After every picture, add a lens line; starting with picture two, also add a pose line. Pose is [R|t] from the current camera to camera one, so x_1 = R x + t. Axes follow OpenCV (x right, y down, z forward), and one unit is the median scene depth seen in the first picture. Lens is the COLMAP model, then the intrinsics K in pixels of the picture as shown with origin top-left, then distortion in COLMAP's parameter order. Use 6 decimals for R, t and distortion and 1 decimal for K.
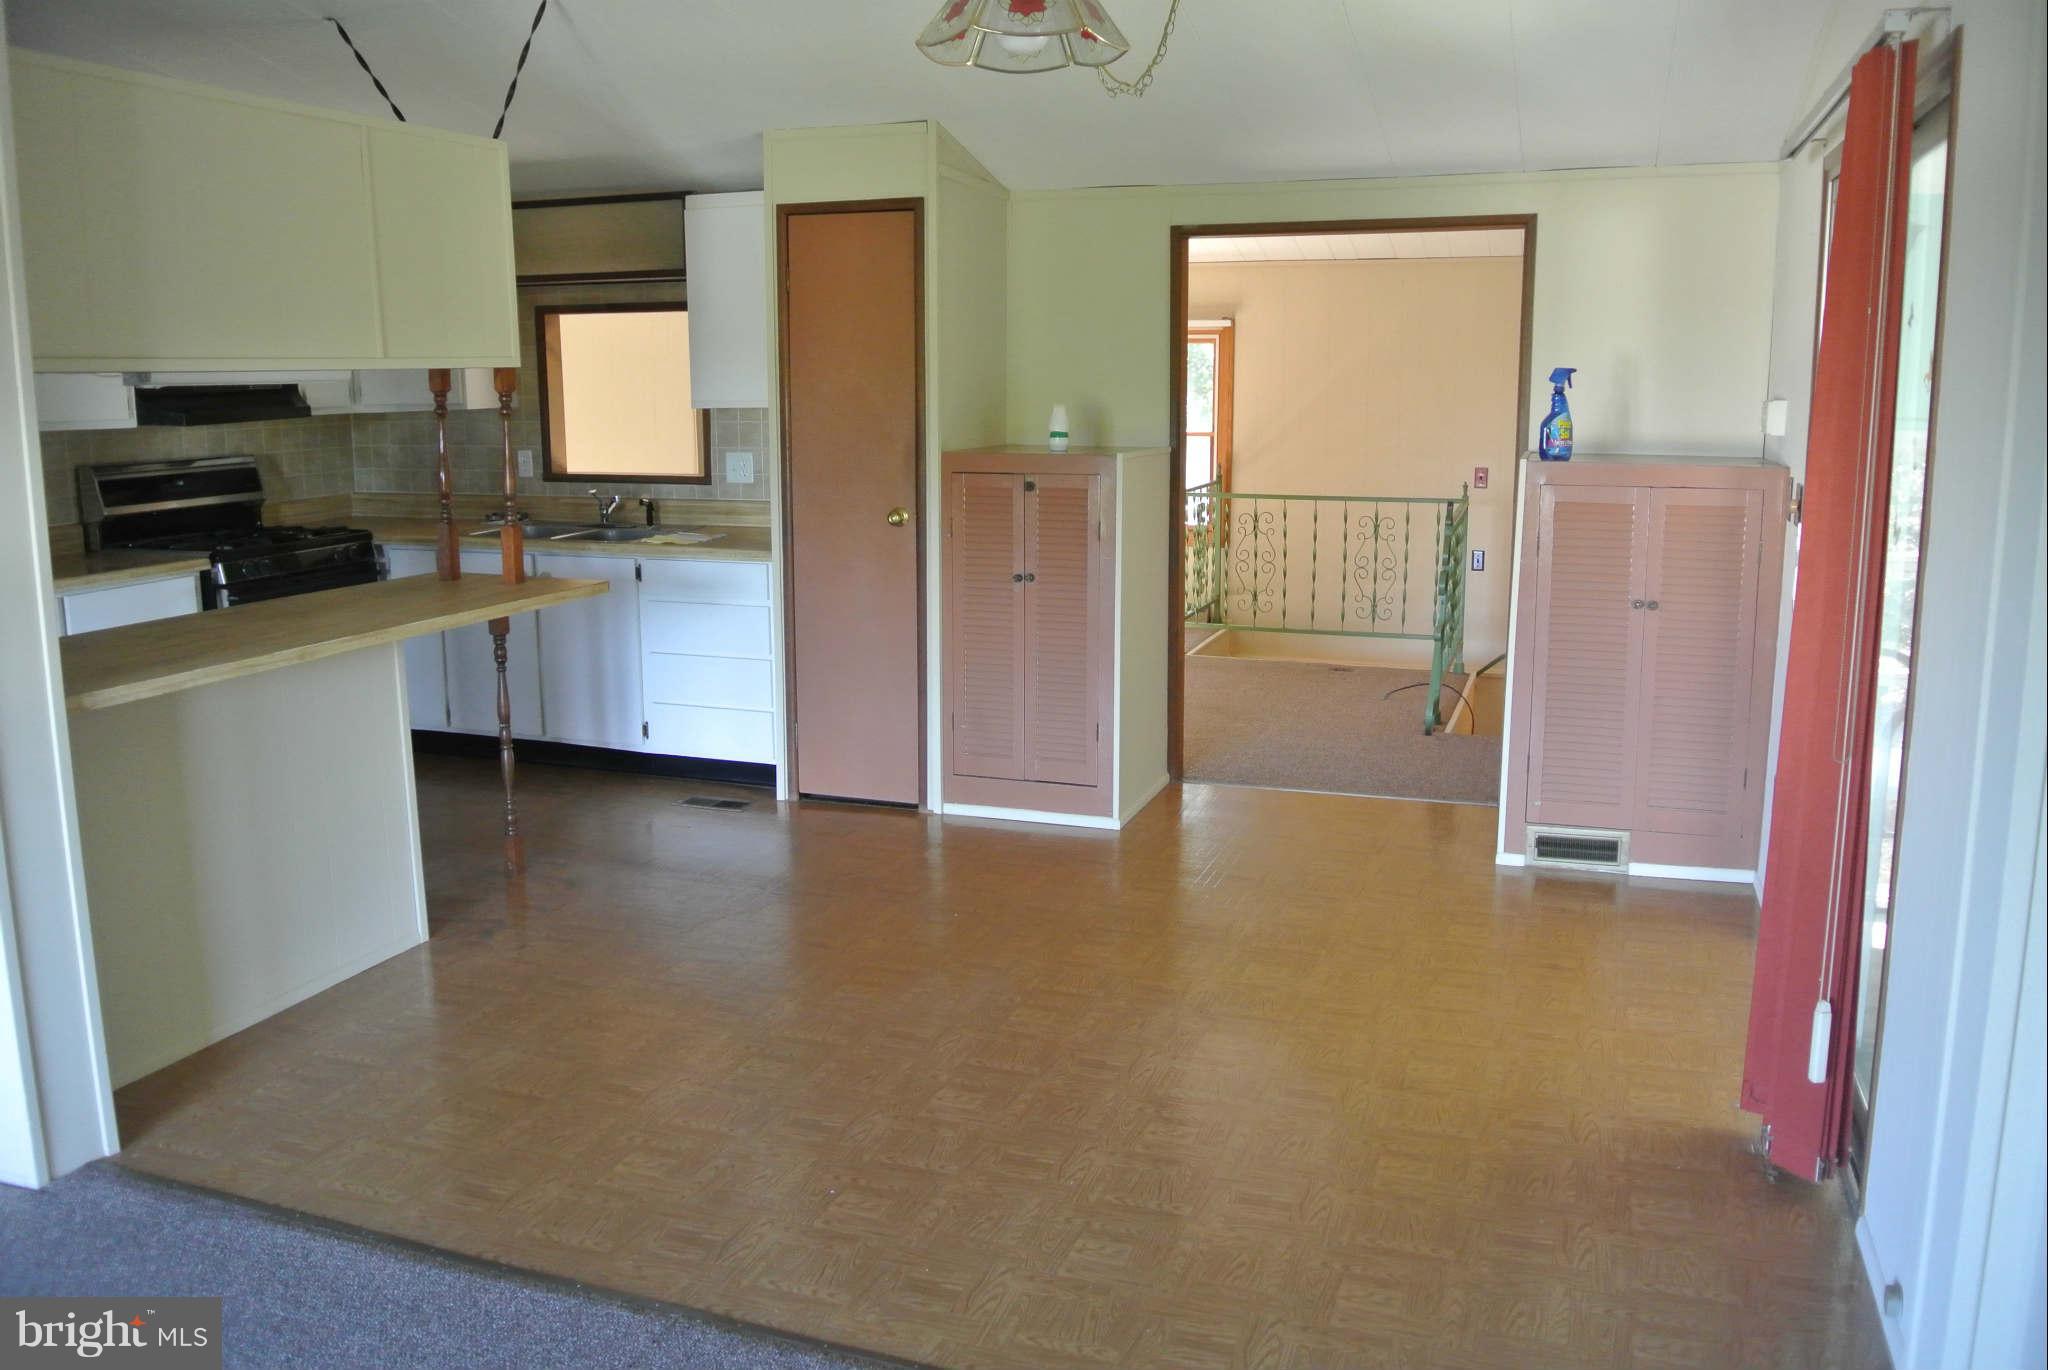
lens RADIAL K [[1582.4, 0, 1028.2], [0, 1582.4, 642.3], [0, 0, 1]] dist [-0.076818, 0.014573]
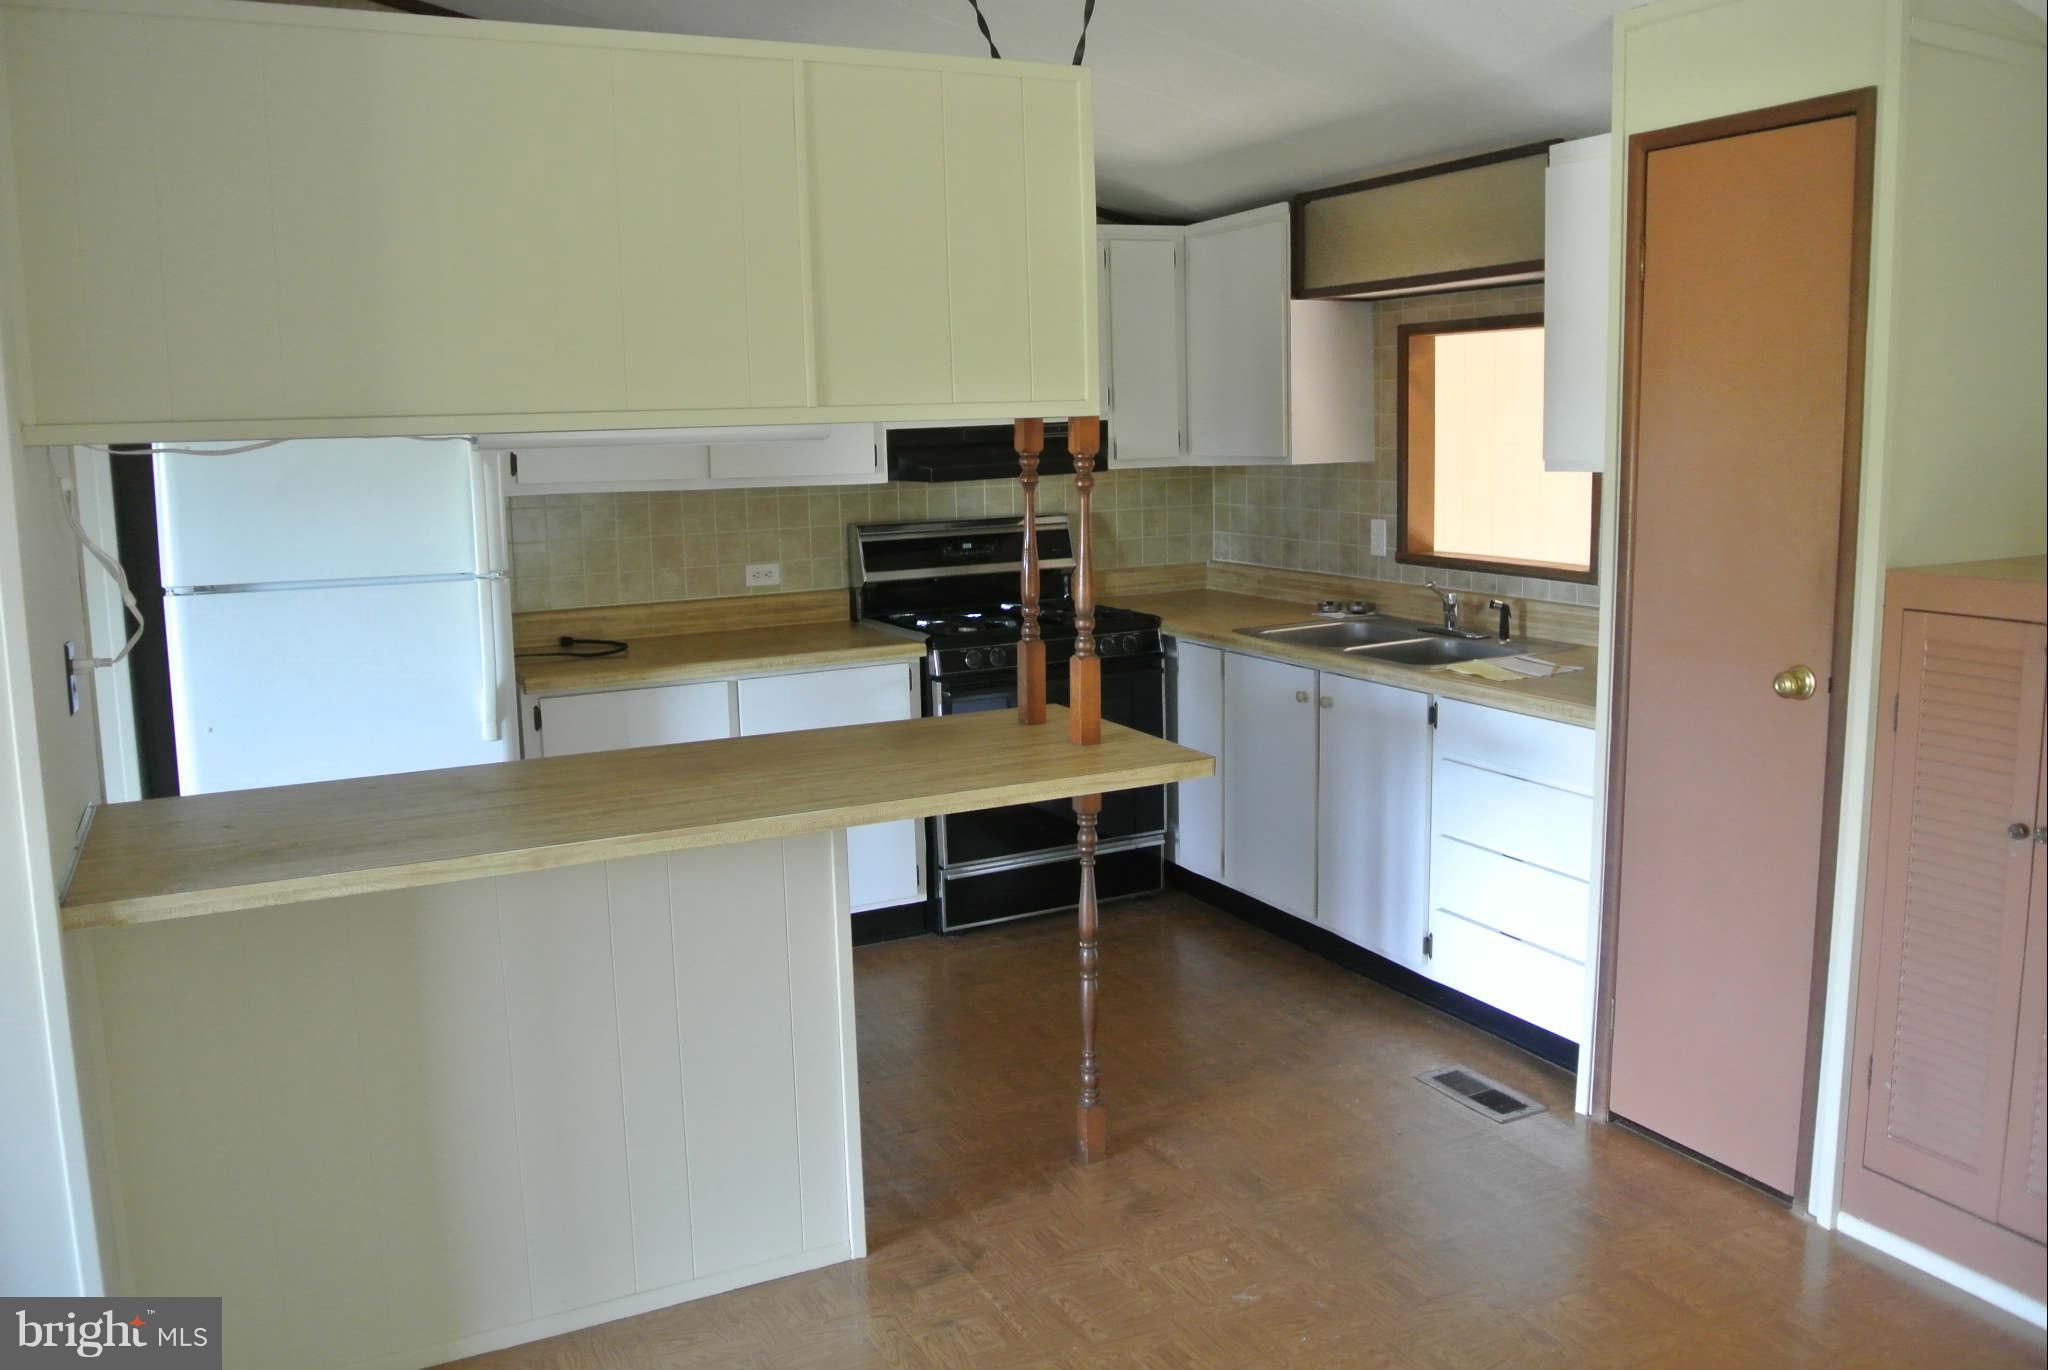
lens RADIAL K [[1582.4, 0, 1028.2], [0, 1582.4, 642.3], [0, 0, 1]] dist [-0.076818, 0.014573]
pose [[0.726831, 0.083446, -0.681728, 0.082396], [-0.096926, 0.995120, 0.018467, -0.070825], [0.679943, 0.052654, 0.731372, 0.391378]]
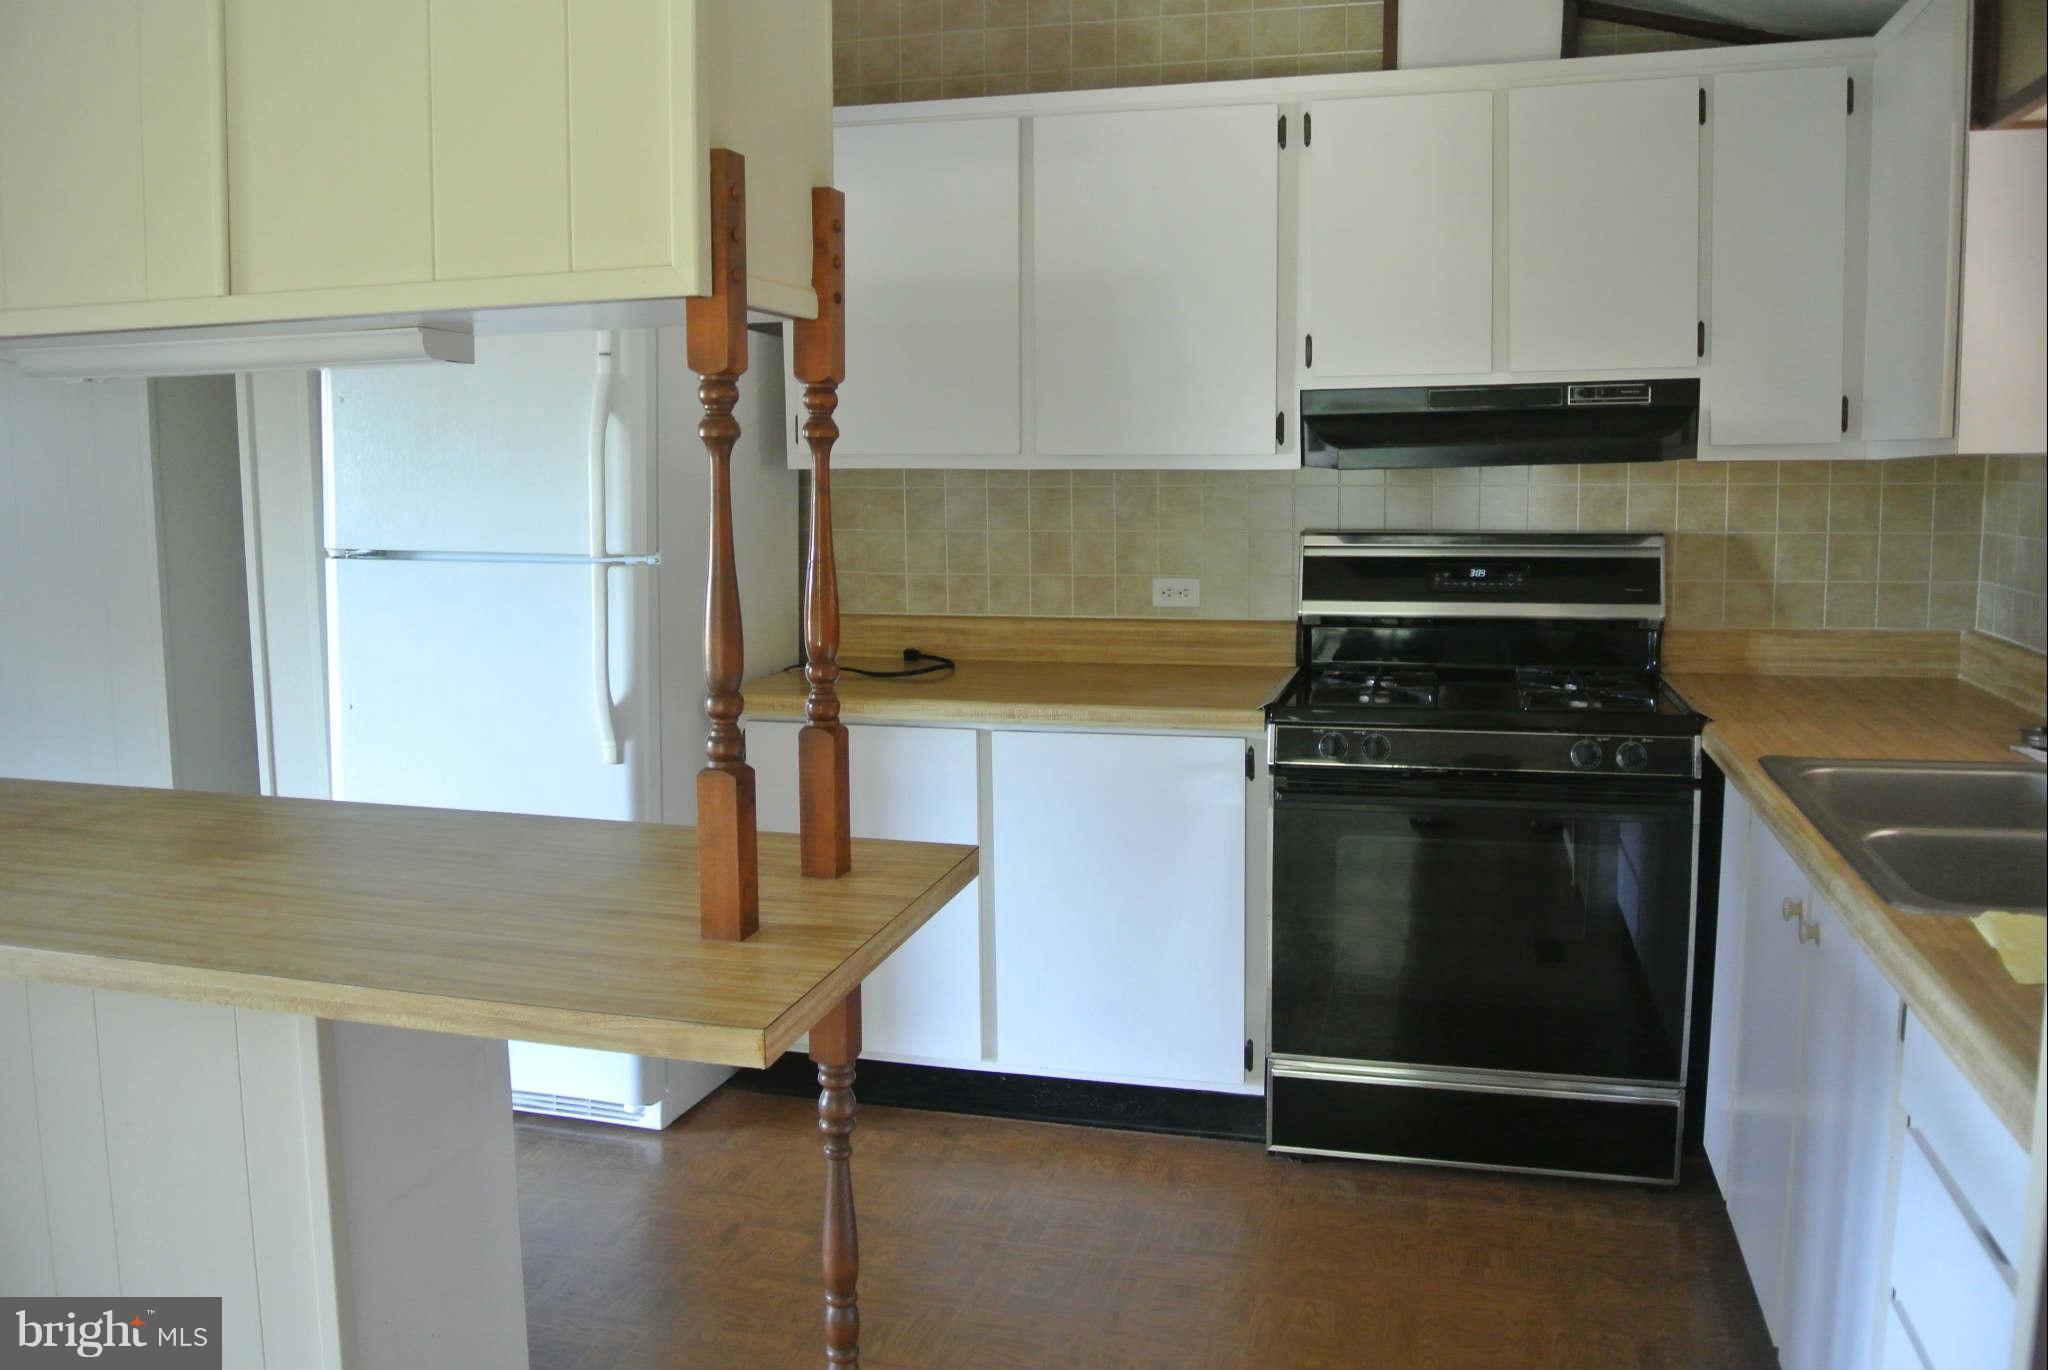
lens RADIAL K [[1582.4, 0, 1028.2], [0, 1582.4, 642.3], [0, 0, 1]] dist [-0.076818, 0.014573]
pose [[0.075088, 0.119961, -0.989935, 0.008753], [-0.158498, 0.981553, 0.106923, -0.116206], [0.984500, 0.148874, 0.092716, 0.808516]]
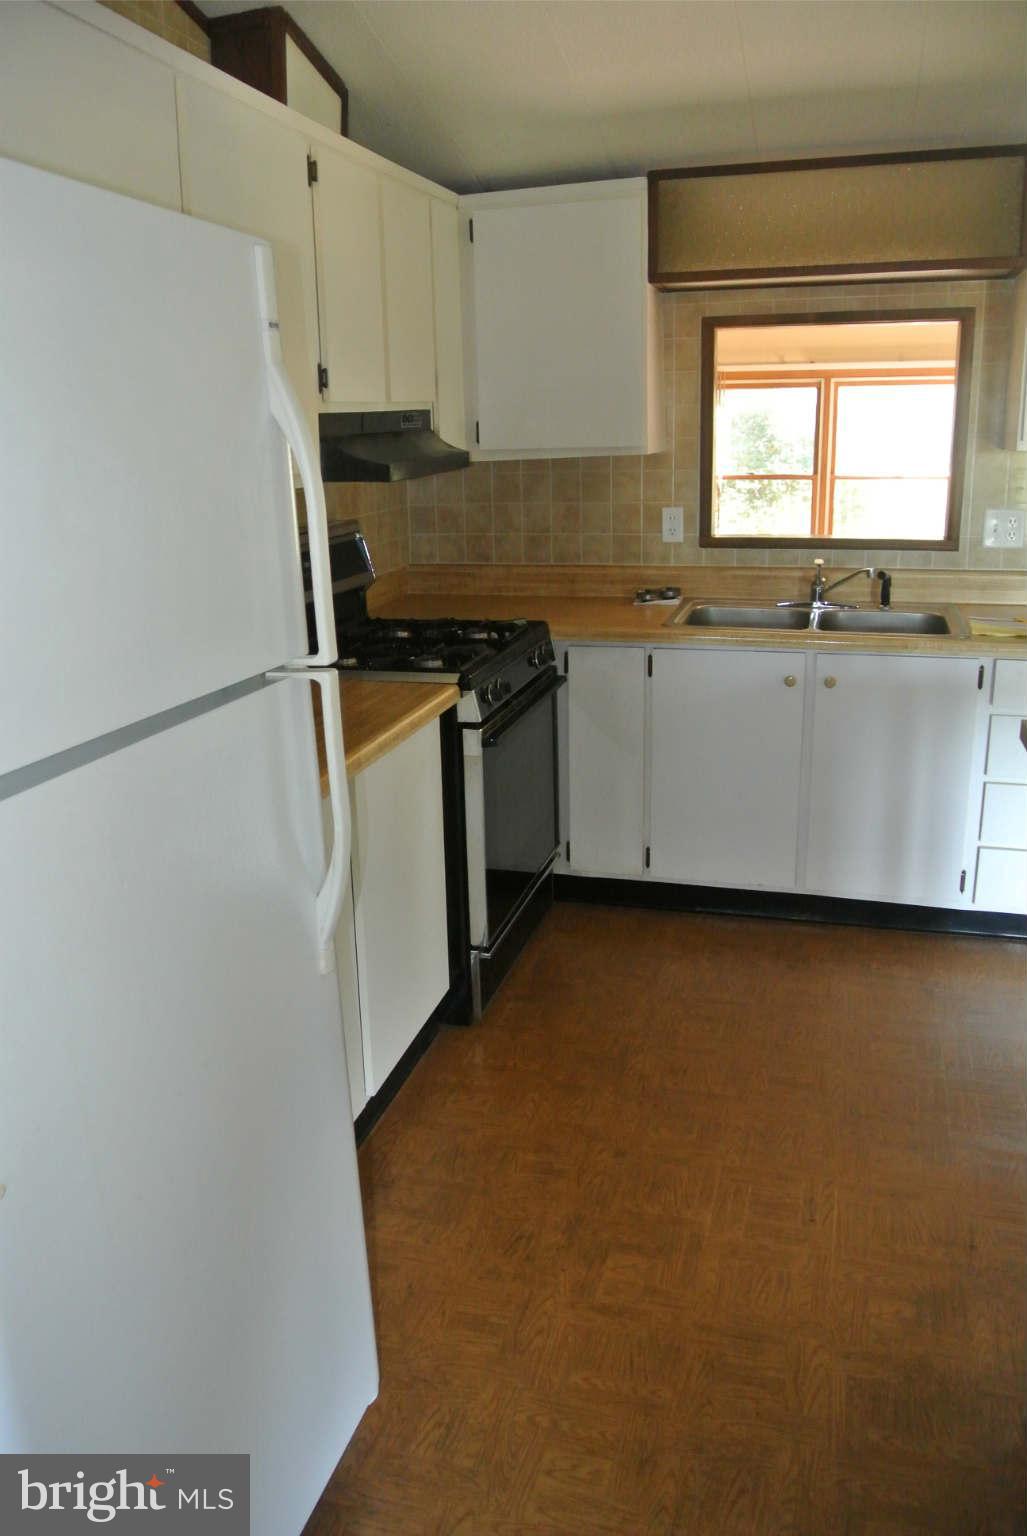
lens RADIAL K [[1186.8, 0, 474.6], [0, 1186.8, 765.0], [0, 0, 1]] dist [-0.076818, 0.014573]
pose [[0.999026, -0.032999, 0.029285, -0.502565], [0.029658, 0.993711, 0.107974, -0.069759], [-0.032664, -0.107001, 0.993722, 0.460090]]
